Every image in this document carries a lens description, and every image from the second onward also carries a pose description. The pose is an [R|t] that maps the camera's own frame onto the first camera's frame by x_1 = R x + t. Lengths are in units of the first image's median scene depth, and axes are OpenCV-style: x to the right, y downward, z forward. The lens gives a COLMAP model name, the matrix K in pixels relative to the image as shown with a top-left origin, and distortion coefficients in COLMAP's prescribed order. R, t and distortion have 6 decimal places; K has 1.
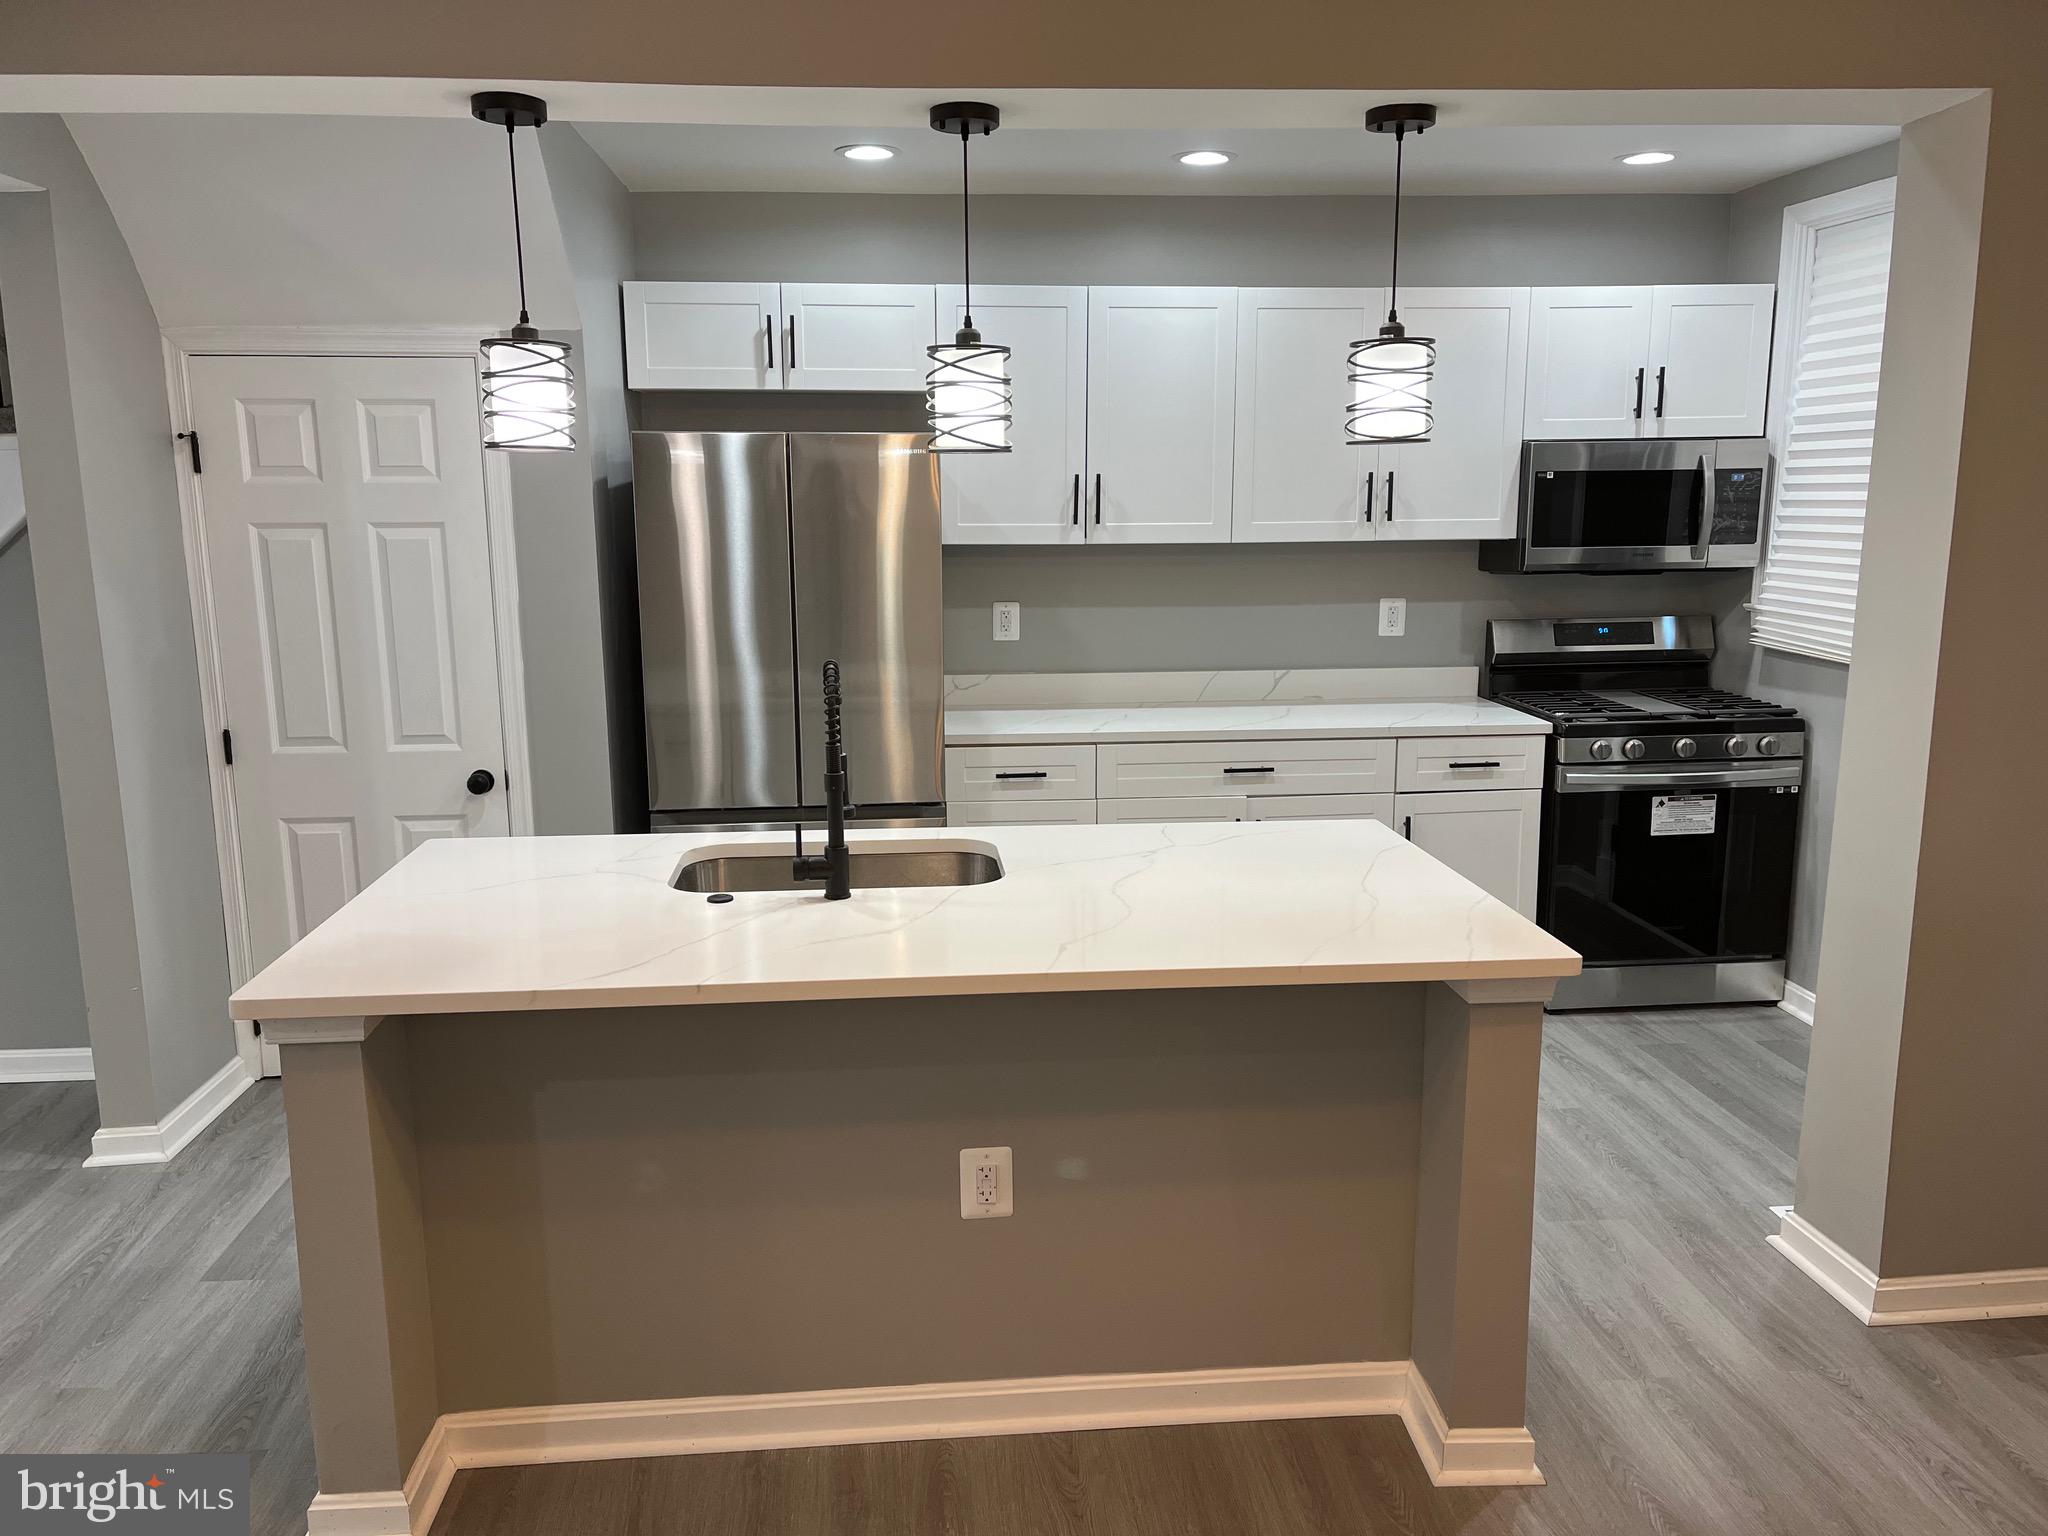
lens RADIAL K [[1547.1, 0, 1018.0], [0, 1547.1, 783.1], [0, 0, 1]] dist [0.058490, -0.064774]
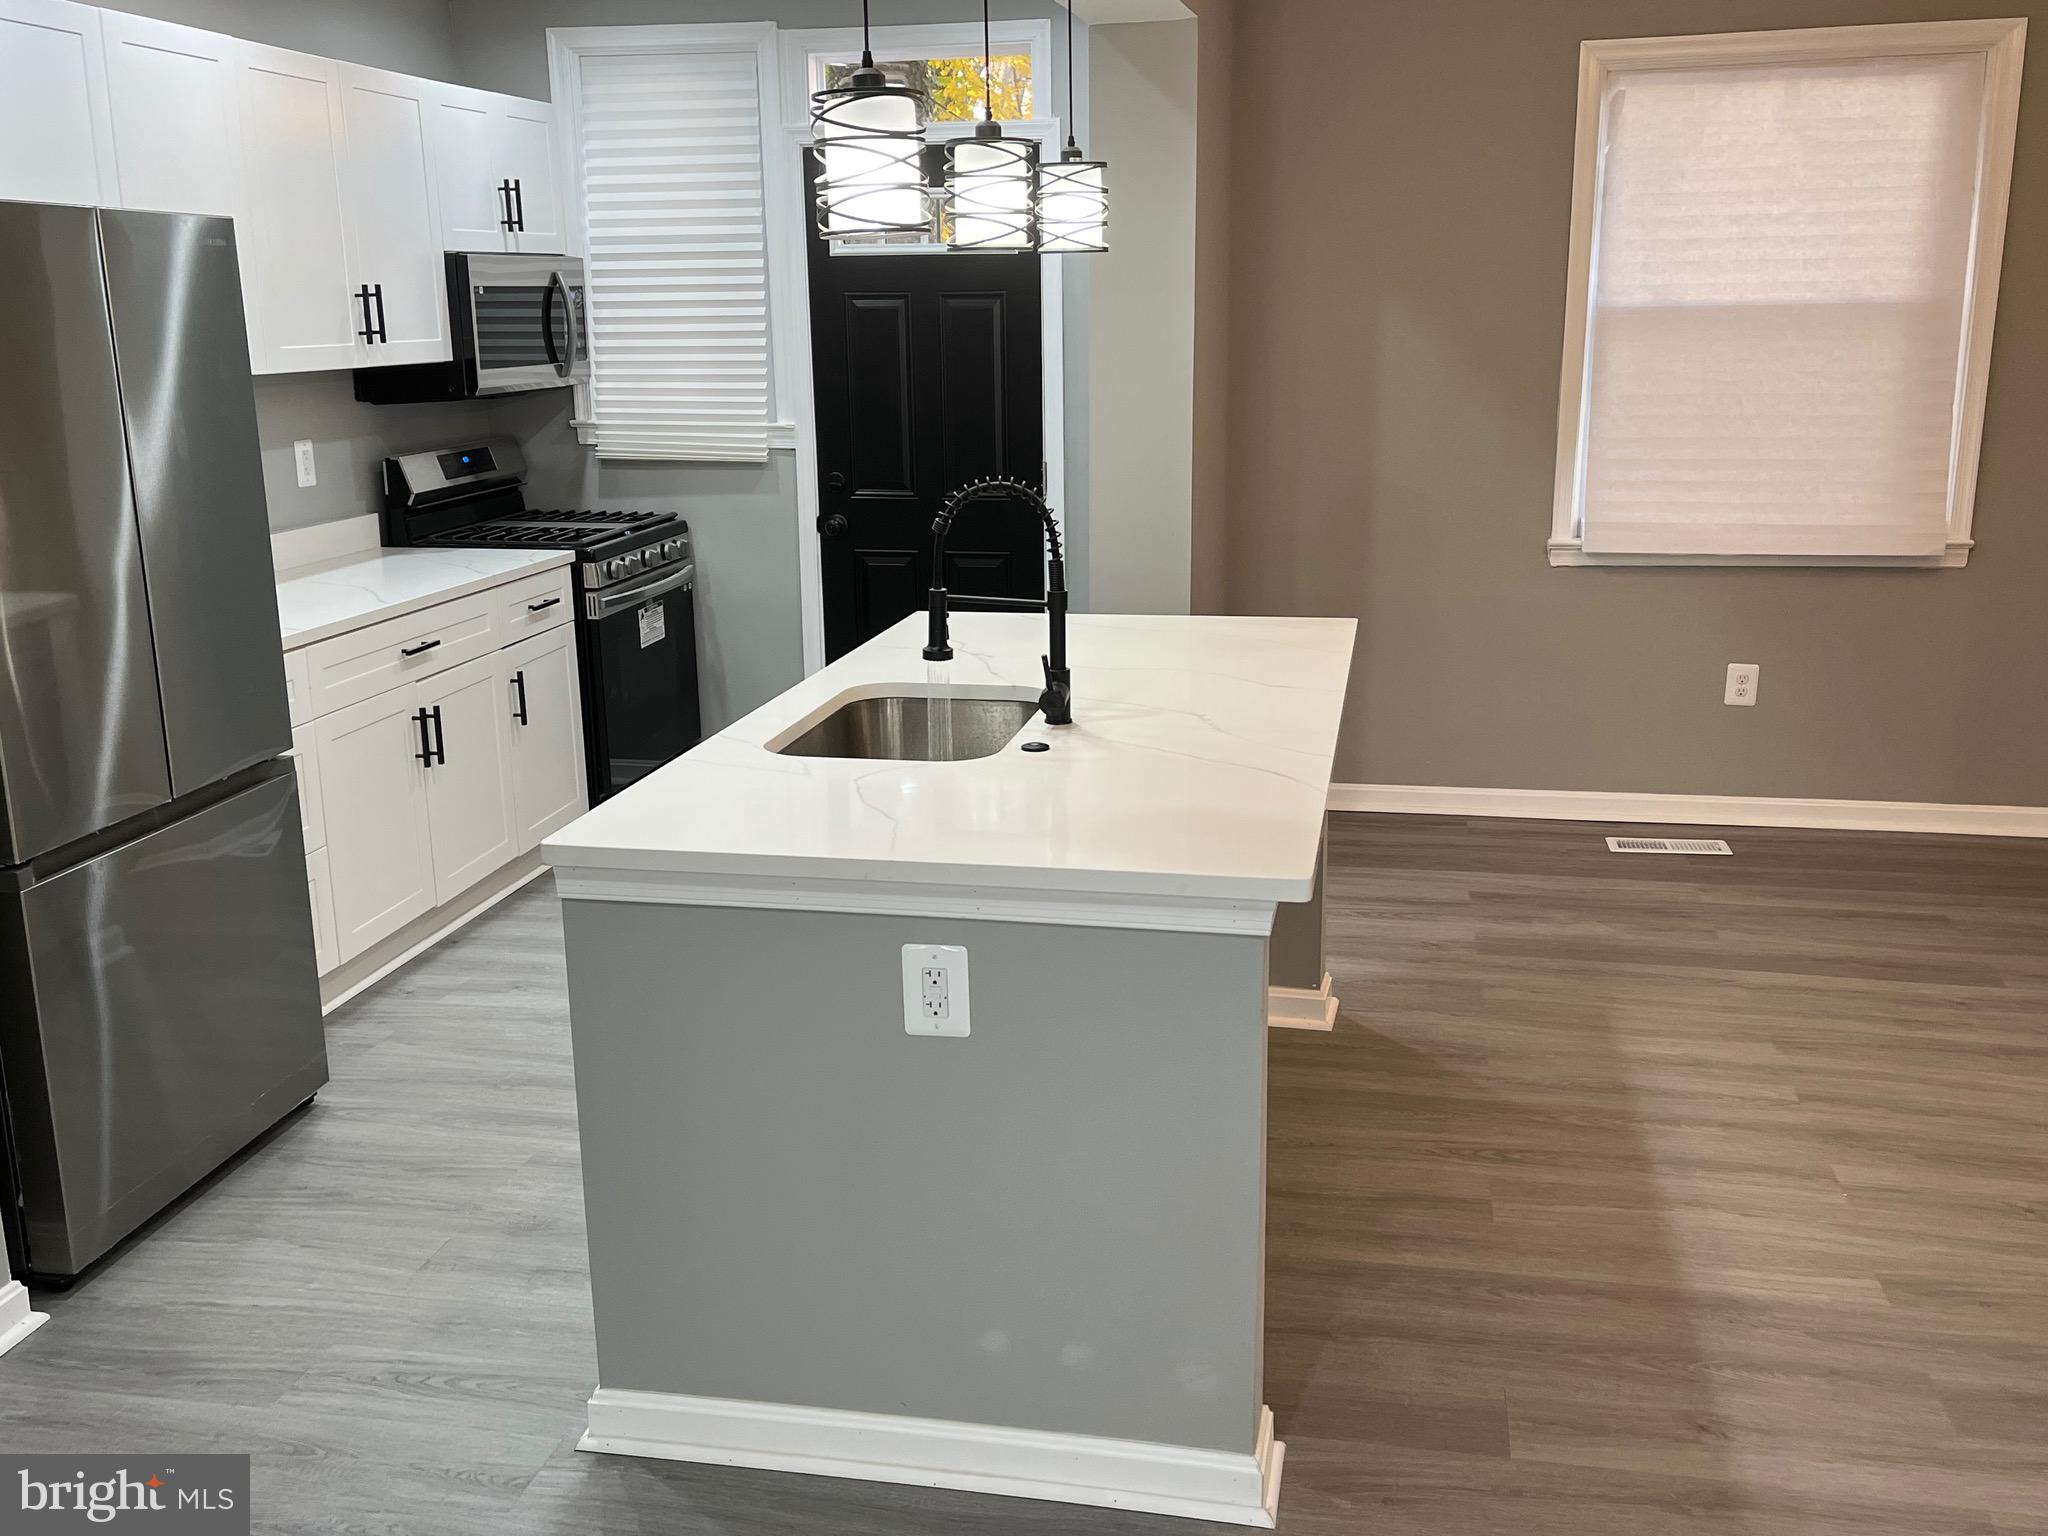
lens RADIAL K [[1909.6, 0, 1033.7], [0, 1909.6, 757.0], [0, 0, 1]] dist [0.046800, 0.000000]
pose [[0.277082, -0.222294, 0.934779, -0.839024], [0.190999, 0.966198, 0.173151, -0.077198], [-0.941672, 0.130565, 0.310174, 0.443816]]
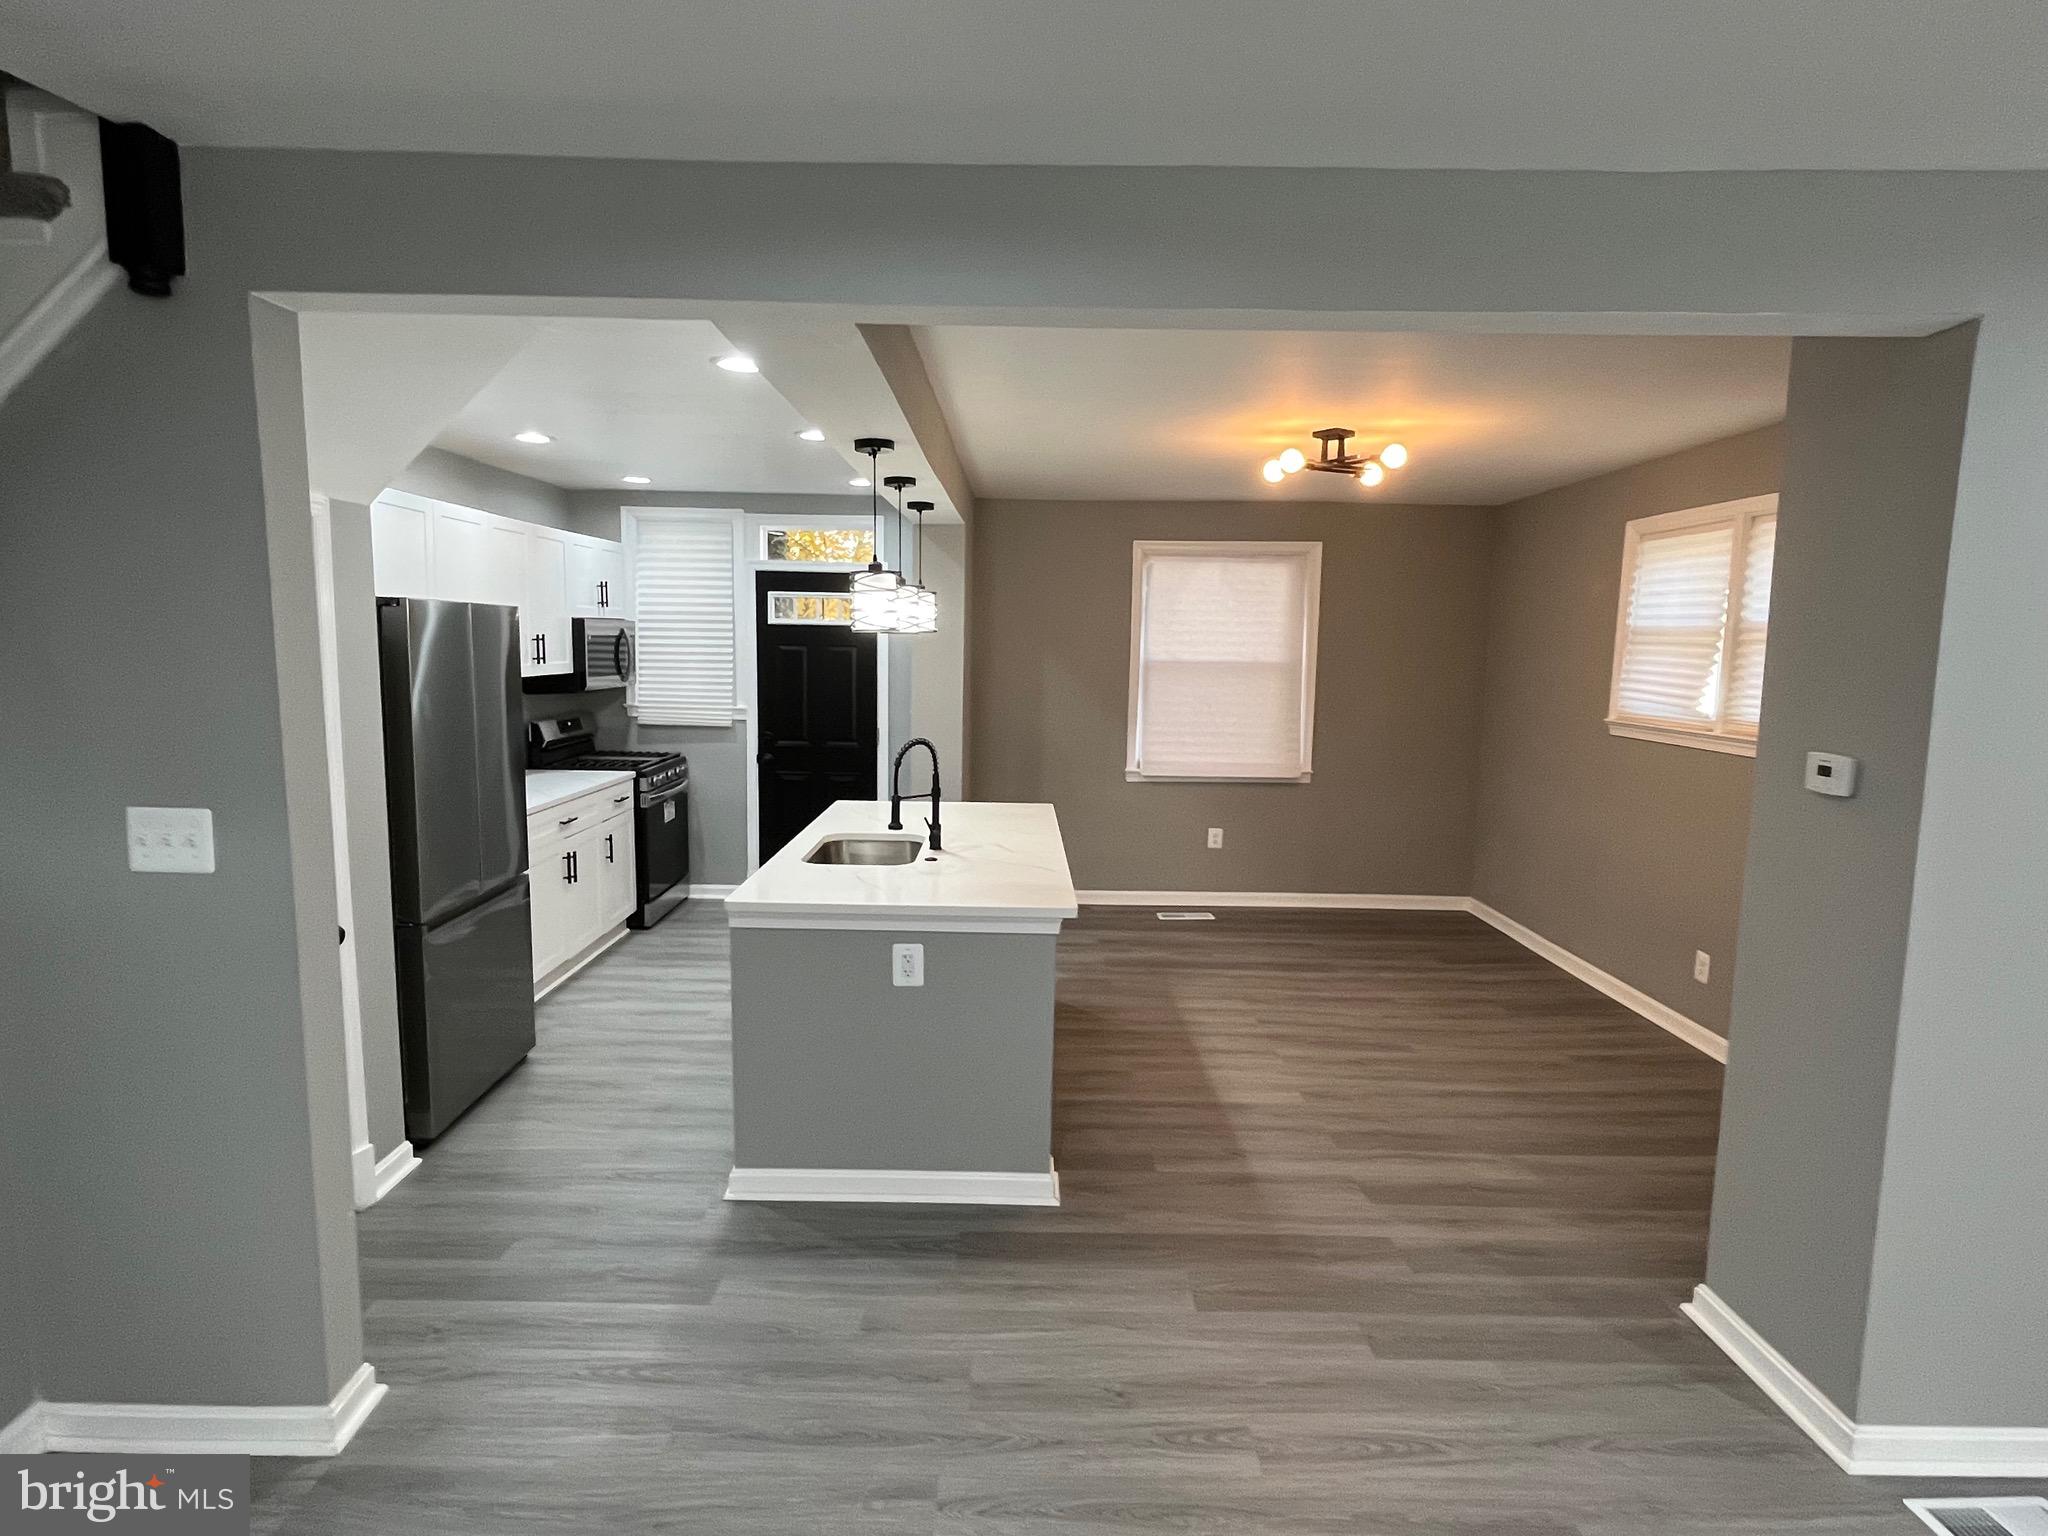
lens RADIAL K [[1078.9, 0, 1016.0], [0, 1078.9, 770.7], [0, 0, 1]] dist [-0.001516, -0.001944]
pose [[0.086120, -0.112770, 0.989882, -1.029011], [0.170358, 0.980607, 0.096892, -0.100898], [-0.981612, 0.160290, 0.103661, 0.498188]]
